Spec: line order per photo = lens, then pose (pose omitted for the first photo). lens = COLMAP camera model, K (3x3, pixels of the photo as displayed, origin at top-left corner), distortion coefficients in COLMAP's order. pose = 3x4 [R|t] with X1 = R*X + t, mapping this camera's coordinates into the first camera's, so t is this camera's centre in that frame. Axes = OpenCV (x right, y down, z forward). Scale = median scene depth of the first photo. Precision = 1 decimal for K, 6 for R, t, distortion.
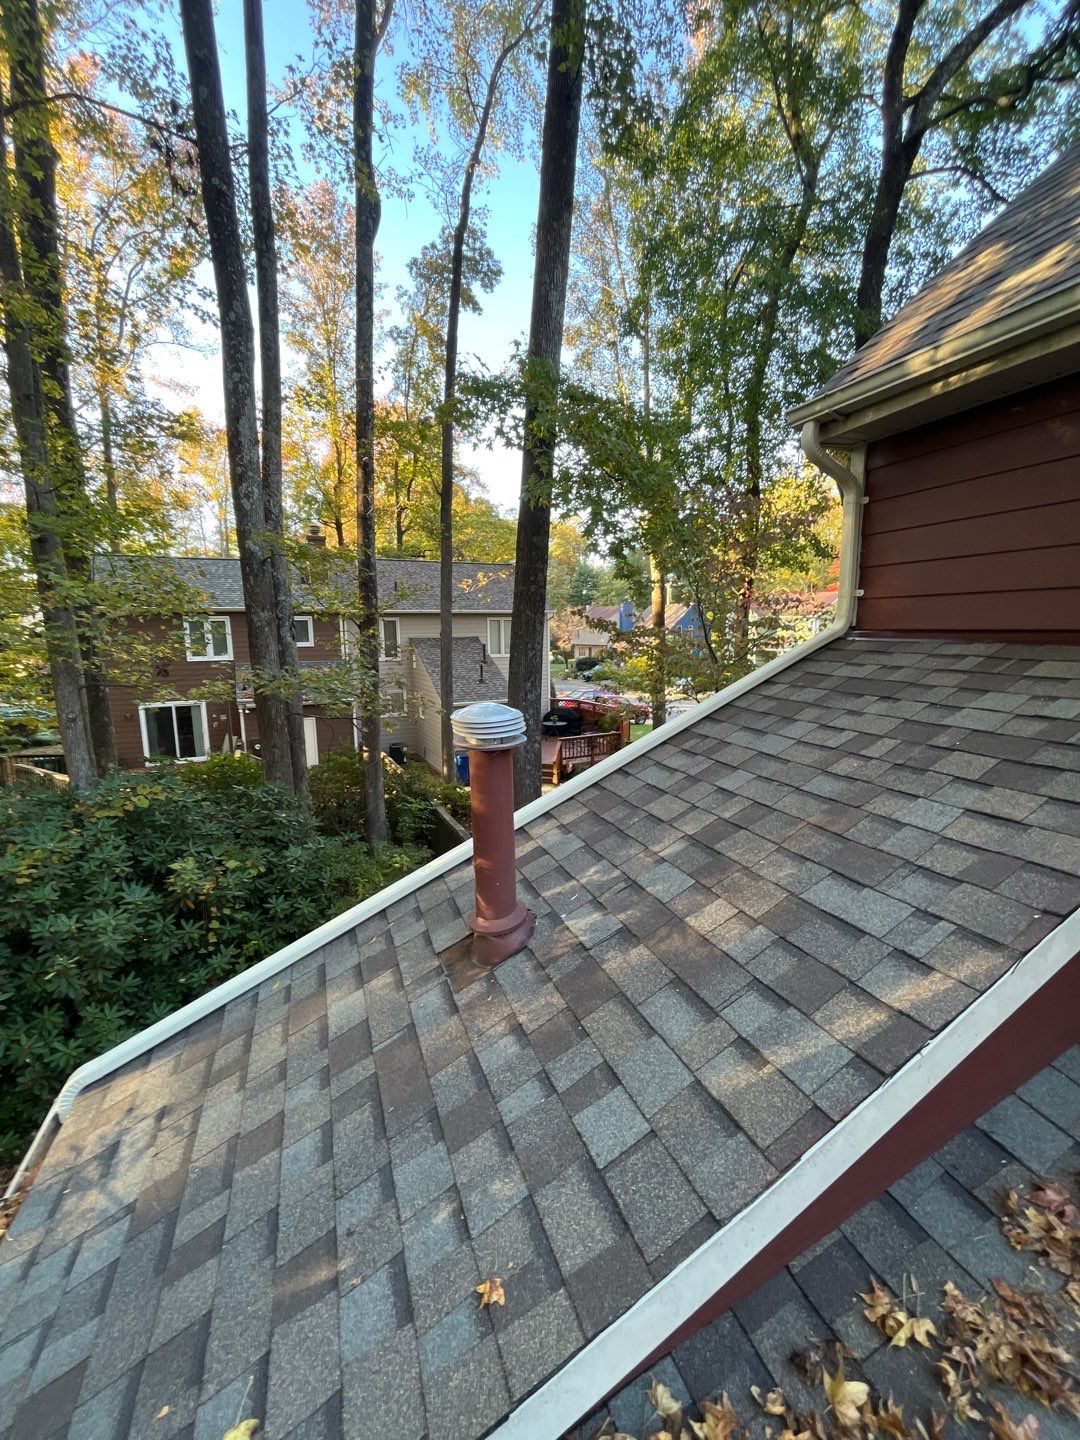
lens RADIAL K [[577.5, 0, 541.2], [0, 577.5, 714.4], [0, 0, 1]] dist [-0.001851, -0.000291]
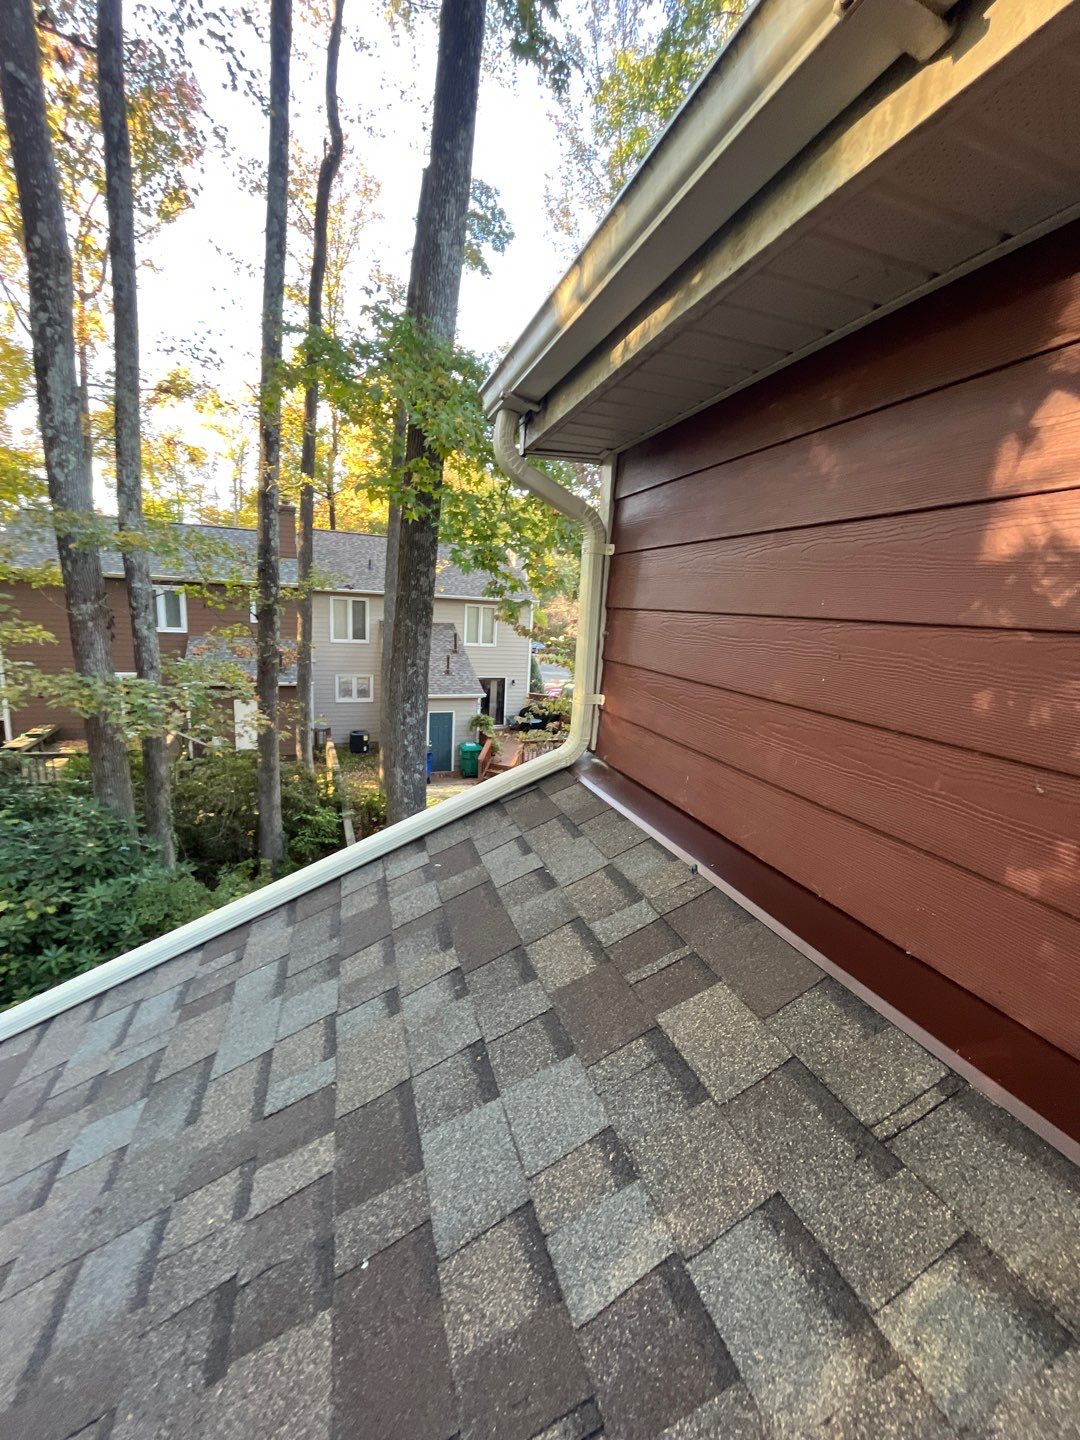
lens RADIAL K [[577.5, 0, 541.2], [0, 577.5, 714.4], [0, 0, 1]] dist [-0.001851, -0.000291]
pose [[0.997435, 0.069089, -0.018703, 0.224555], [-0.068451, 0.997114, 0.032839, -0.094313], [0.020918, -0.031474, 0.999286, 0.172215]]
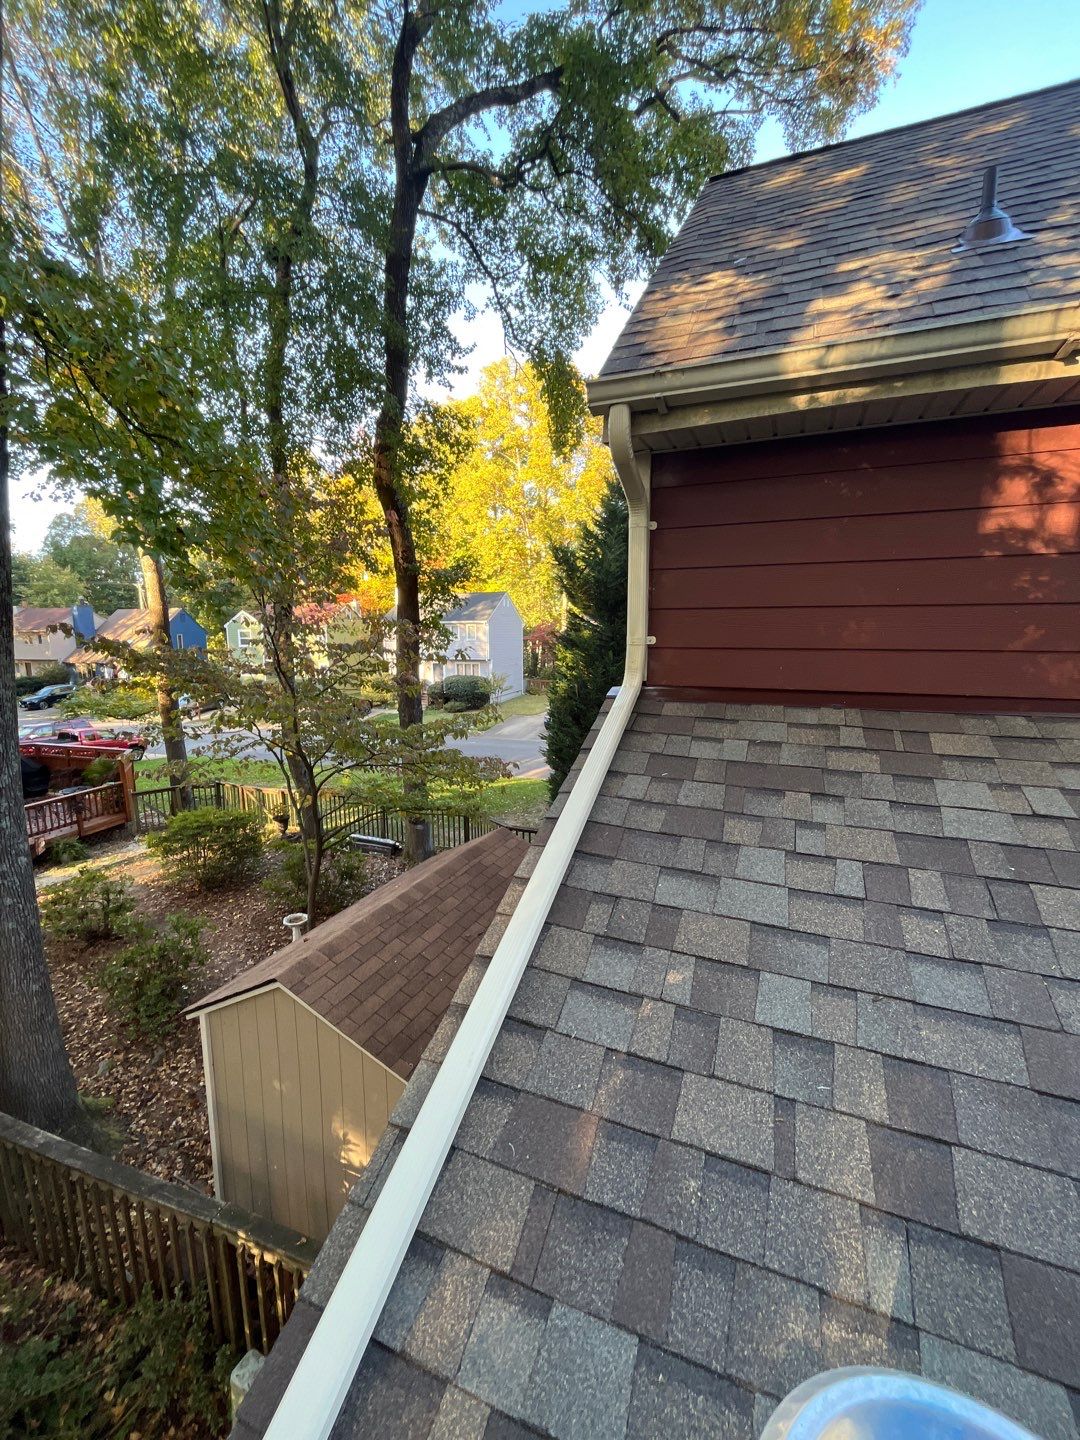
lens RADIAL K [[575.6, 0, 540.0], [0, 575.6, 720.0], [0, 0, 1]] dist [-0.002532, -0.000038]
pose [[0.683786, -0.101912, 0.722531, -0.065567], [0.104232, 0.993686, 0.041515, -0.067141], [-0.722200, 0.046924, 0.690091, 0.251625]]
